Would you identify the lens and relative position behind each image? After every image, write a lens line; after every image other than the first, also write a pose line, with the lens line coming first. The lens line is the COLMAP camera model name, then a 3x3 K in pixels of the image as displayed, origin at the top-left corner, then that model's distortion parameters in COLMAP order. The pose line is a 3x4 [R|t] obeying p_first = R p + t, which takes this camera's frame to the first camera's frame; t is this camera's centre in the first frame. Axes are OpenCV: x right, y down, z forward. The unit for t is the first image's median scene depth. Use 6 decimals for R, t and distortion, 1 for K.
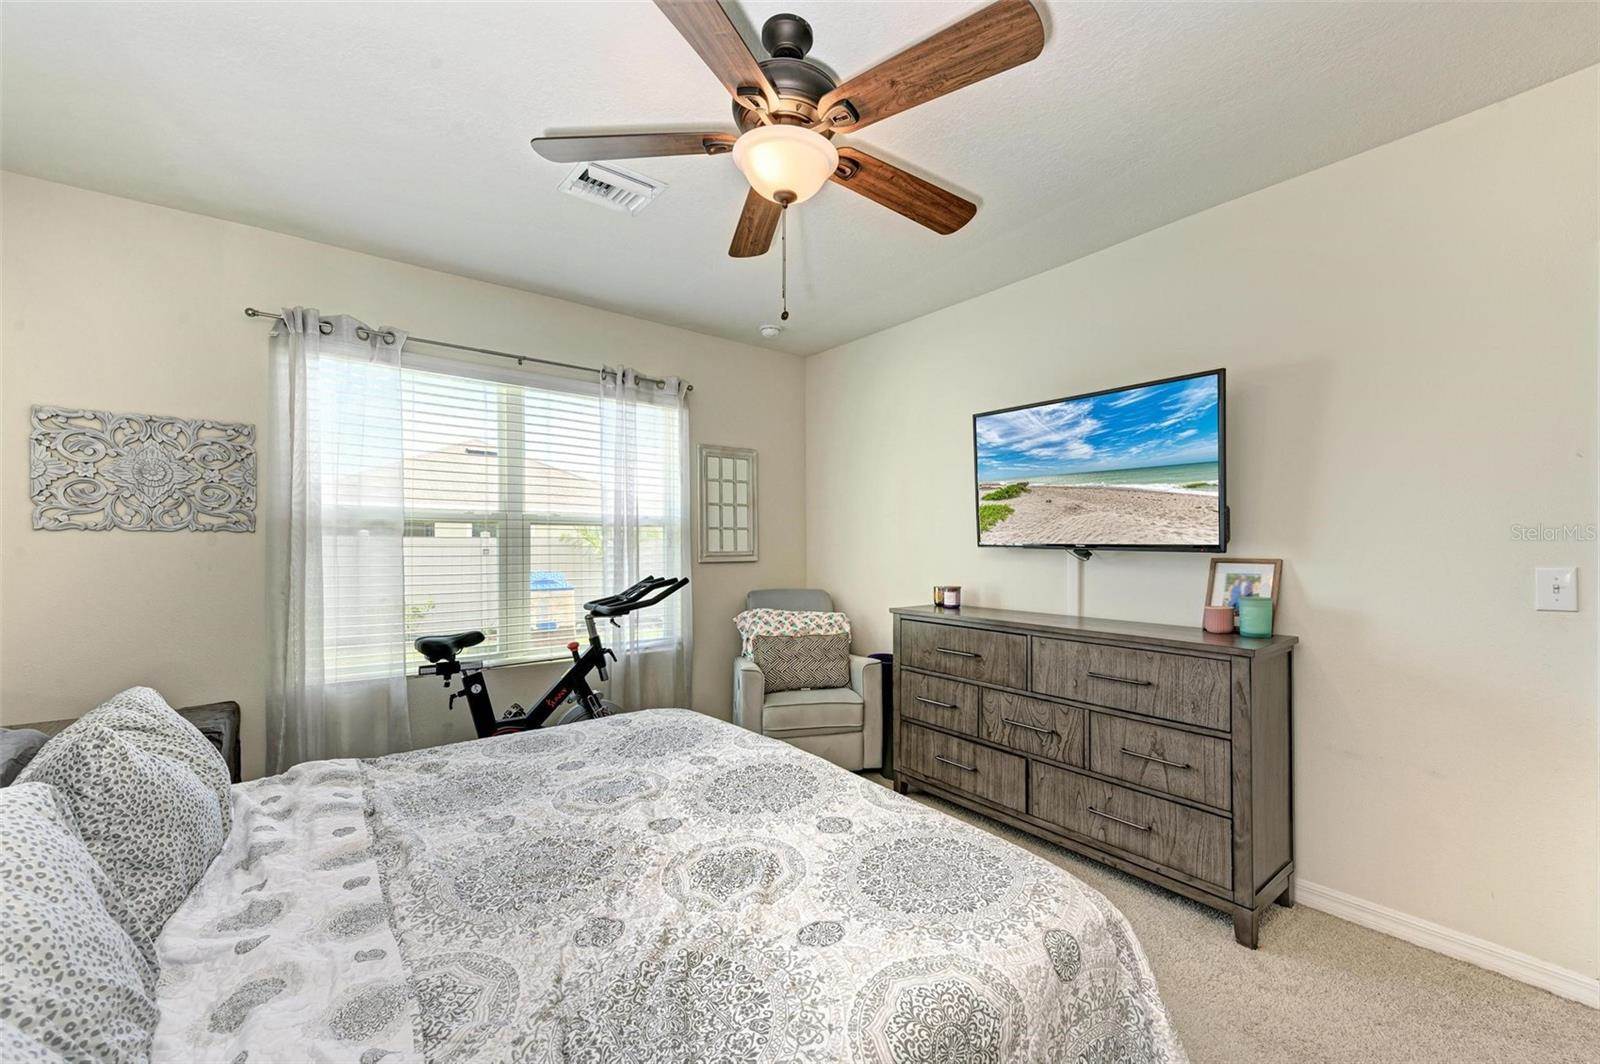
lens RADIAL K [[627.4, 0, 804.8], [0, 627.4, 542.9], [0, 0, 1]] dist [-0.000241, -0.000090]
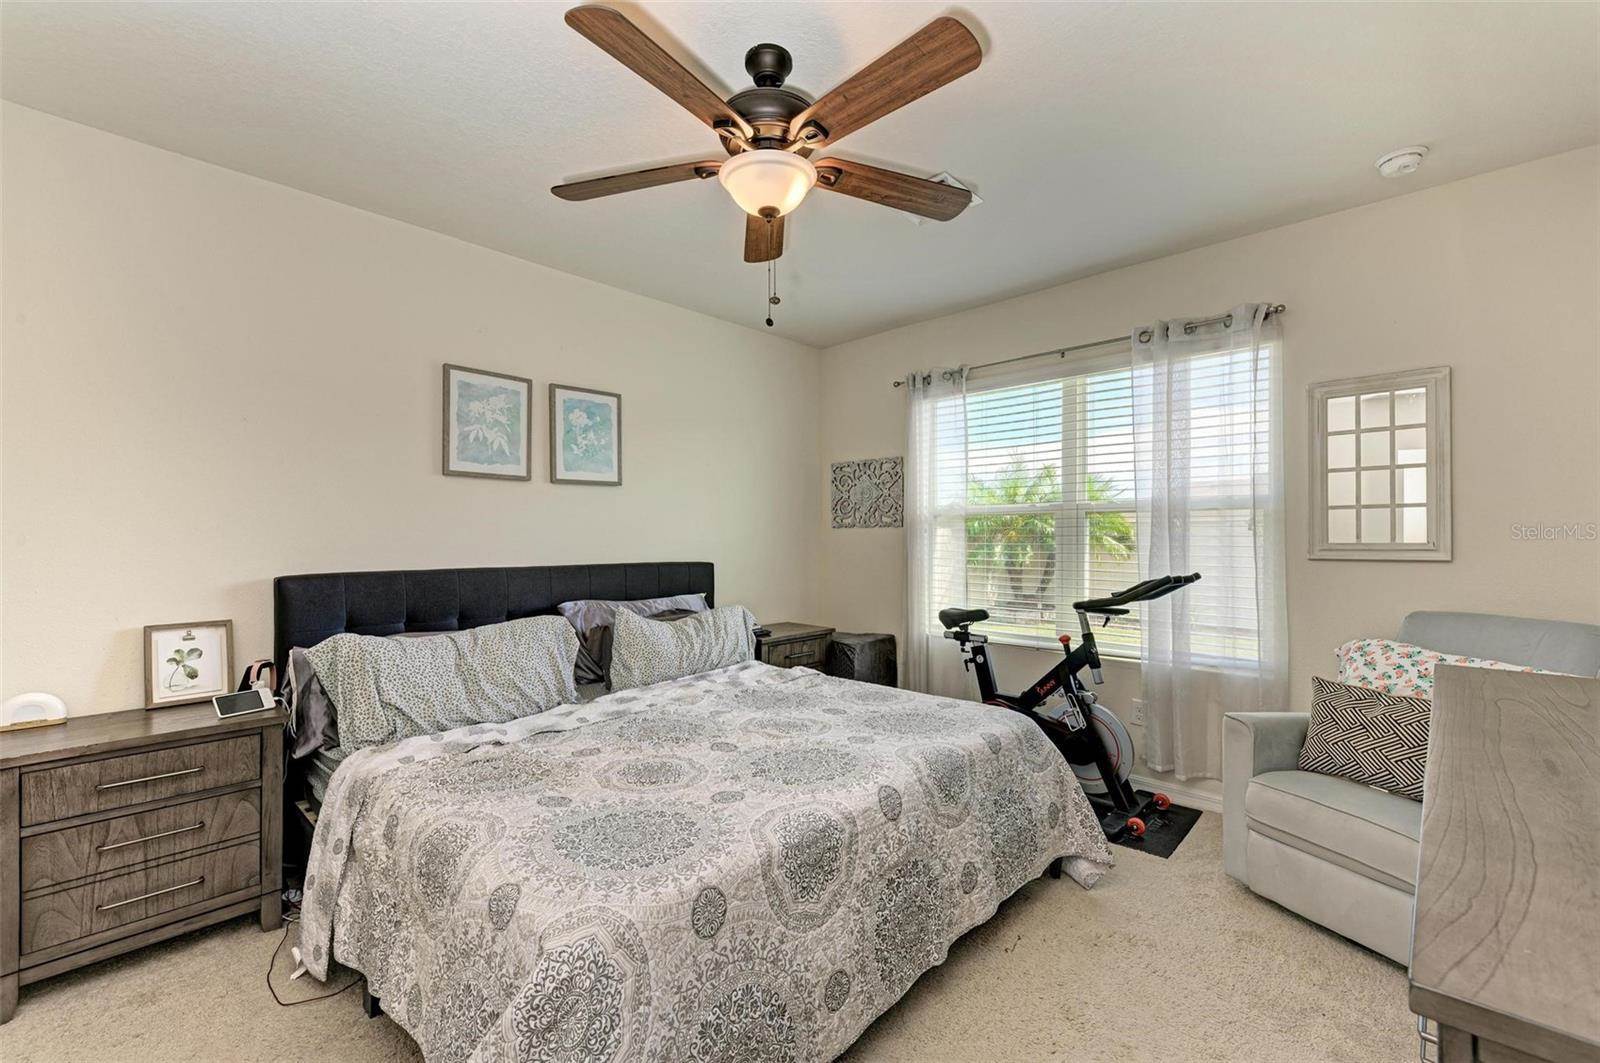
lens RADIAL K [[635.1, 0, 800.0], [0, 635.1, 531.5], [0, 0, 1]] dist [0.012243, 0.000046]
pose [[0.170527, -0.006618, -0.985331, 0.552400], [0.010728, 0.999931, -0.004860, -0.000936], [0.985295, -0.009742, 0.170586, 0.449741]]
